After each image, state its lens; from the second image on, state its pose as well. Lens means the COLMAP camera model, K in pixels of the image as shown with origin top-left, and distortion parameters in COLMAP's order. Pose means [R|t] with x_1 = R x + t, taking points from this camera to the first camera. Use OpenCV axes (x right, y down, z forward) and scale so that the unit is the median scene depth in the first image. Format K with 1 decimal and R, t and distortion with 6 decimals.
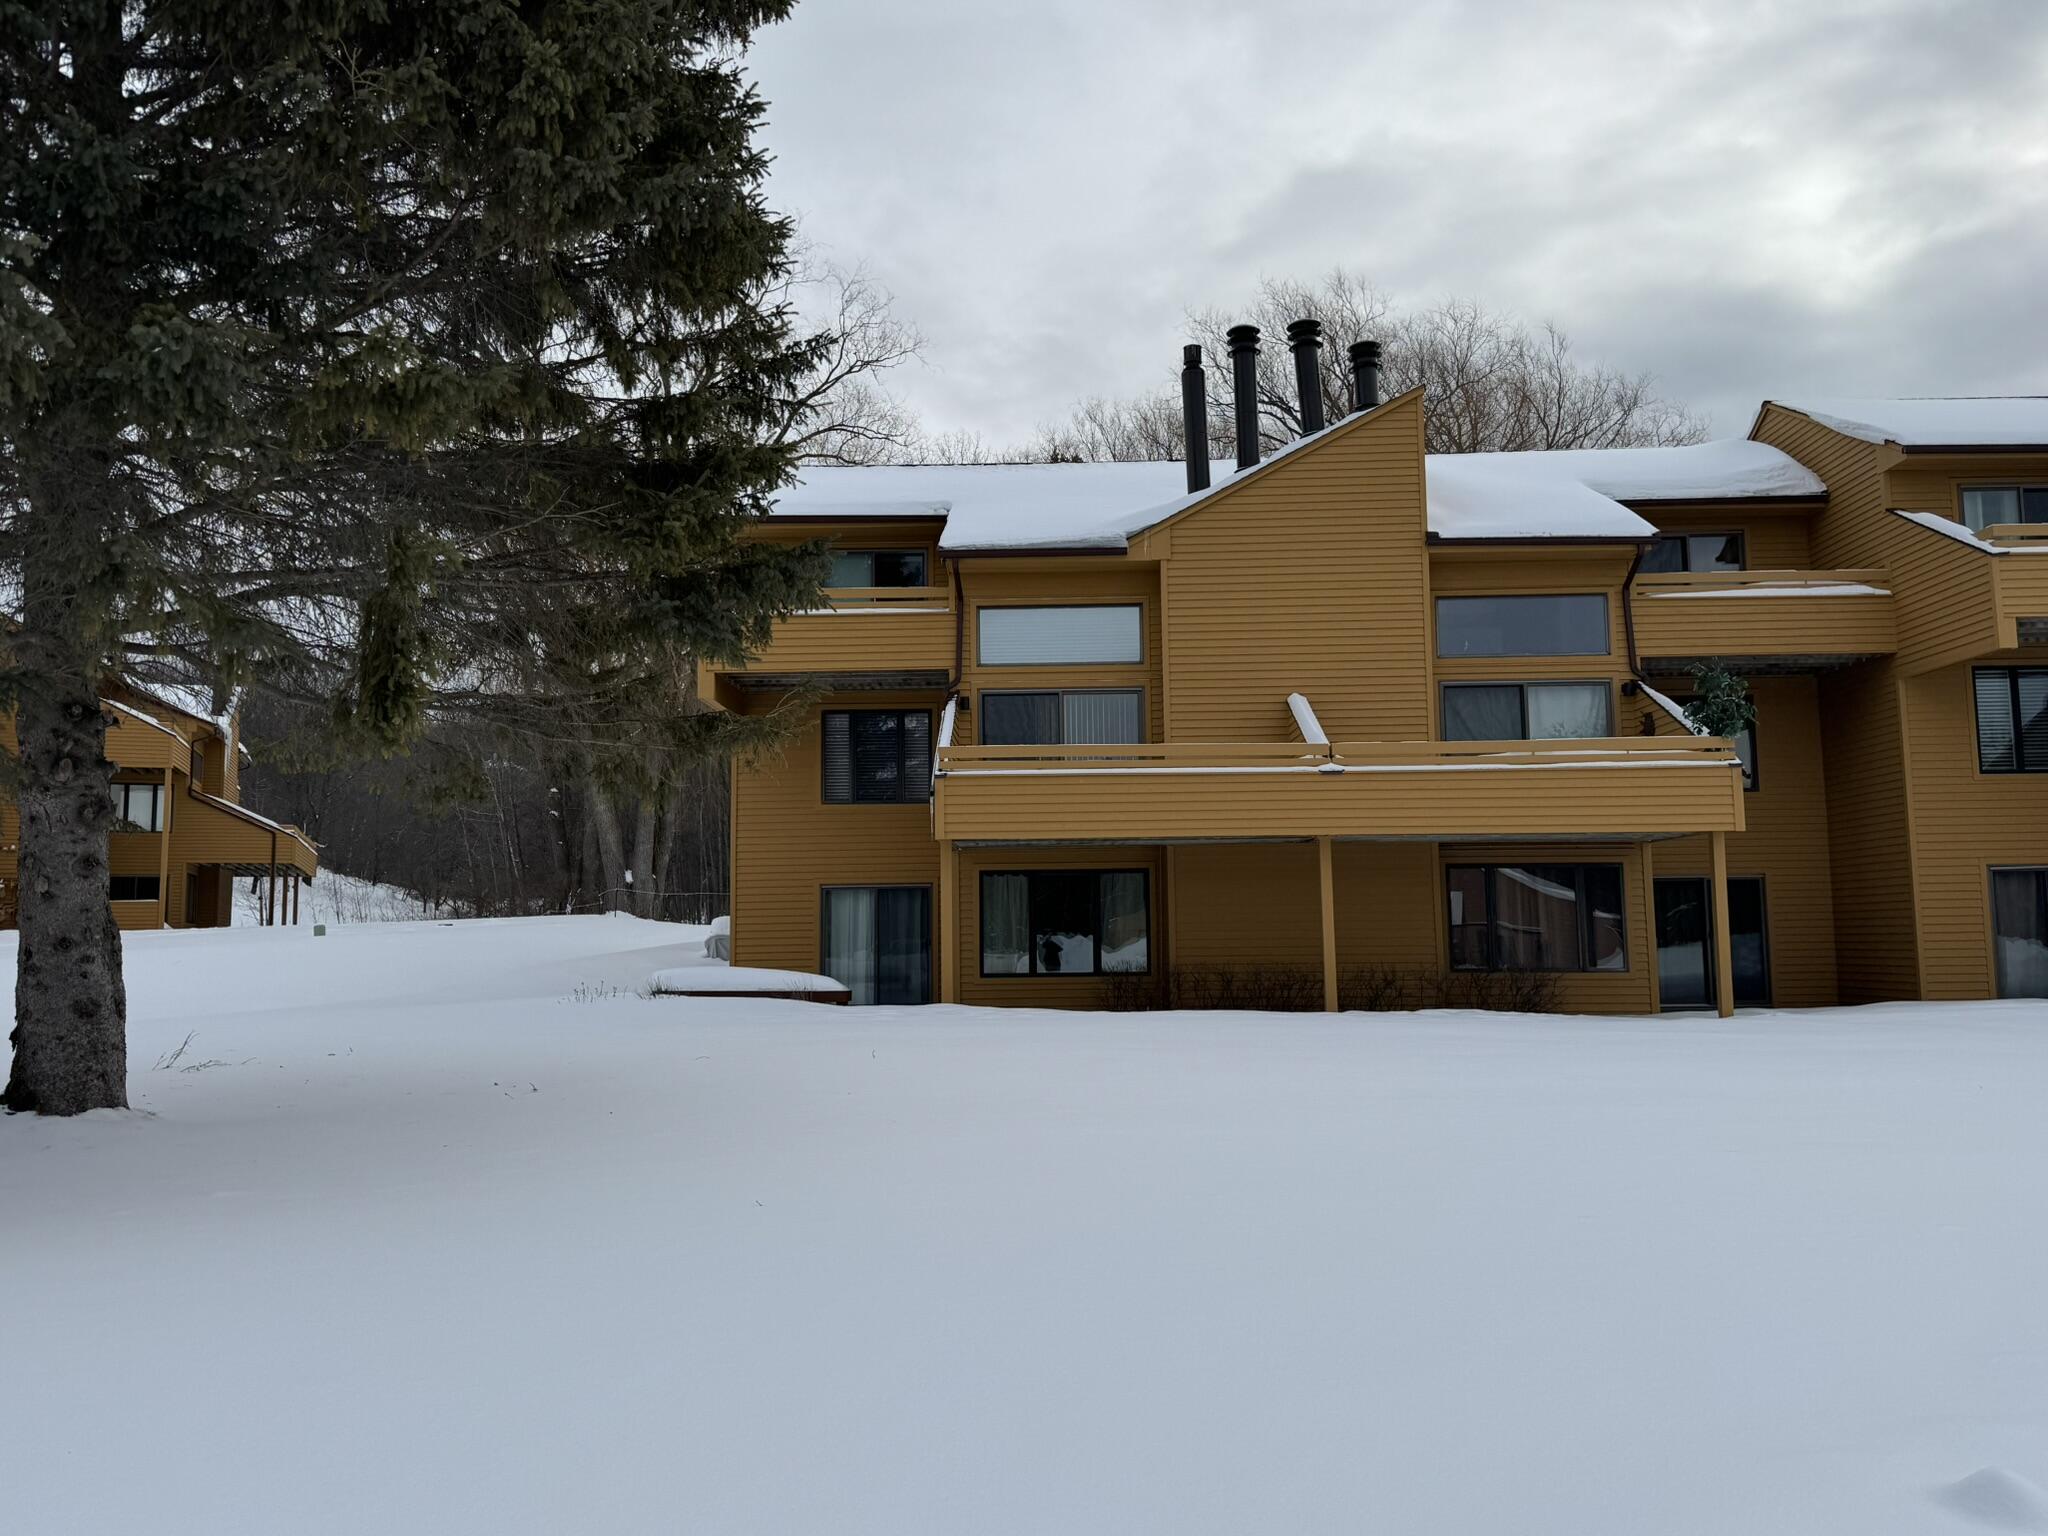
lens RADIAL K [[1599.3, 0, 1024.0], [0, 1599.3, 768.0], [0, 0, 1]] dist [0.146368, -0.209928]
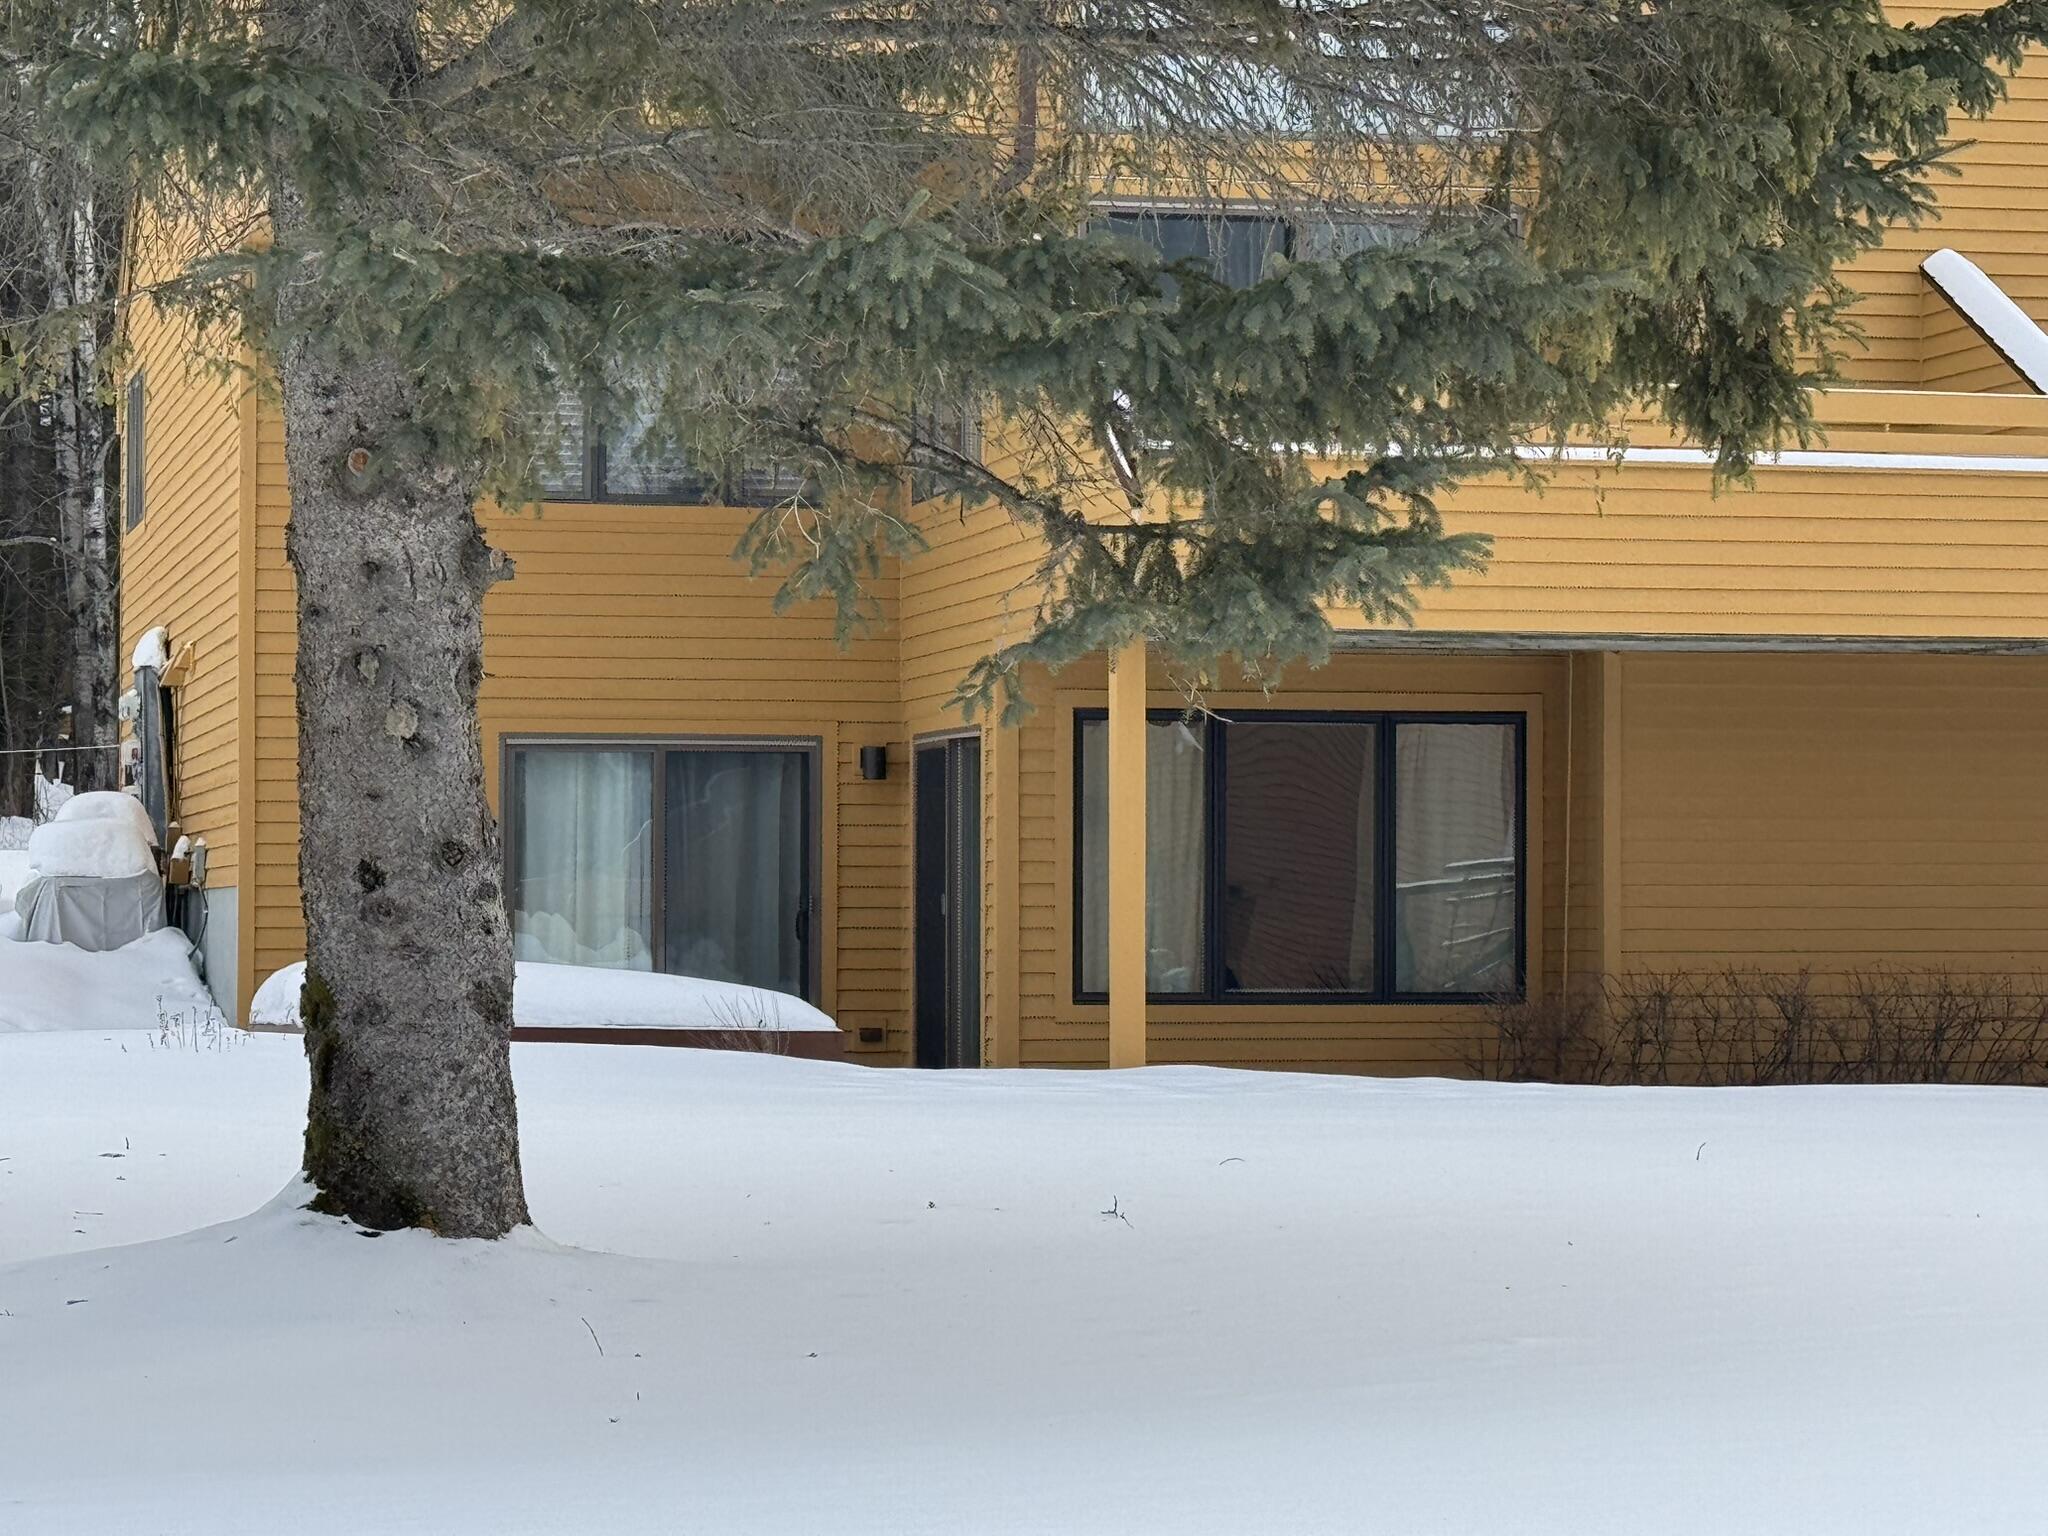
lens RADIAL K [[5581.5, 0, 1024.0], [0, 5581.5, 768.0], [0, 0, 1]] dist [-0.022797, -0.187962]
pose [[0.972502, 0.020062, 0.232028, -0.331061], [-0.038117, 0.996560, 0.073593, -0.013608], [-0.229753, -0.080413, 0.969921, -0.205491]]
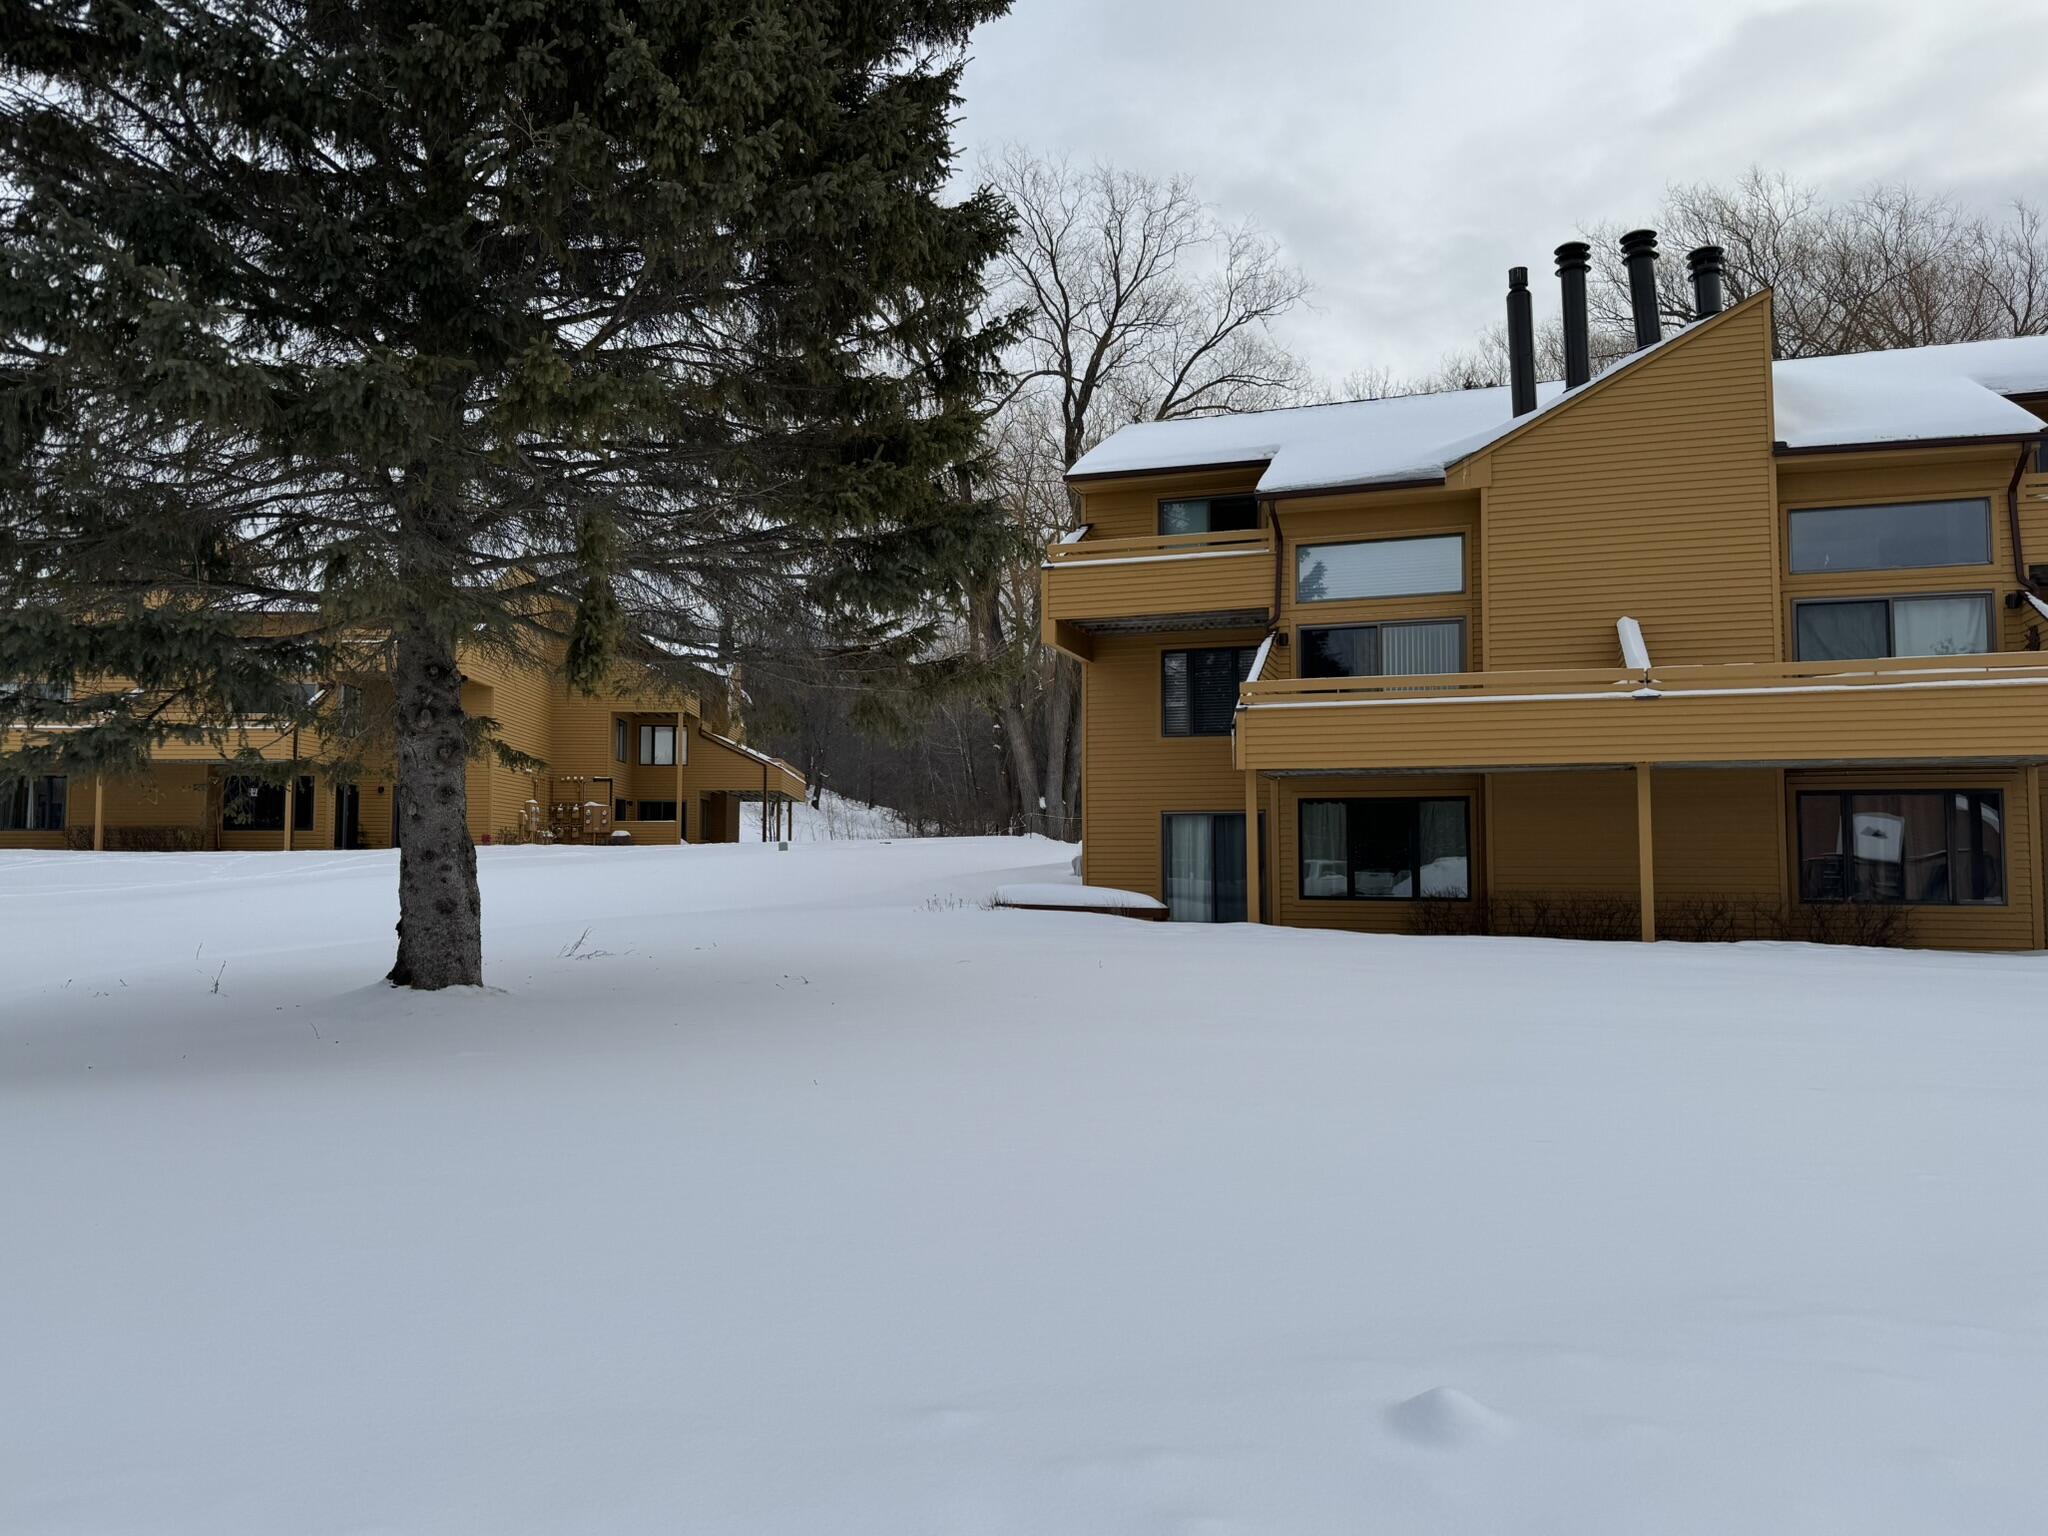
lens RADIAL K [[1497.5, 0, 1016.3], [0, 1497.5, 774.5], [0, 0, 1]] dist [0.114480, -0.160557]
pose [[0.957445, -0.004930, -0.288575, 0.080270], [0.018922, 0.998775, 0.045715, -0.000262], [0.287996, -0.049230, 0.956365, 0.004055]]
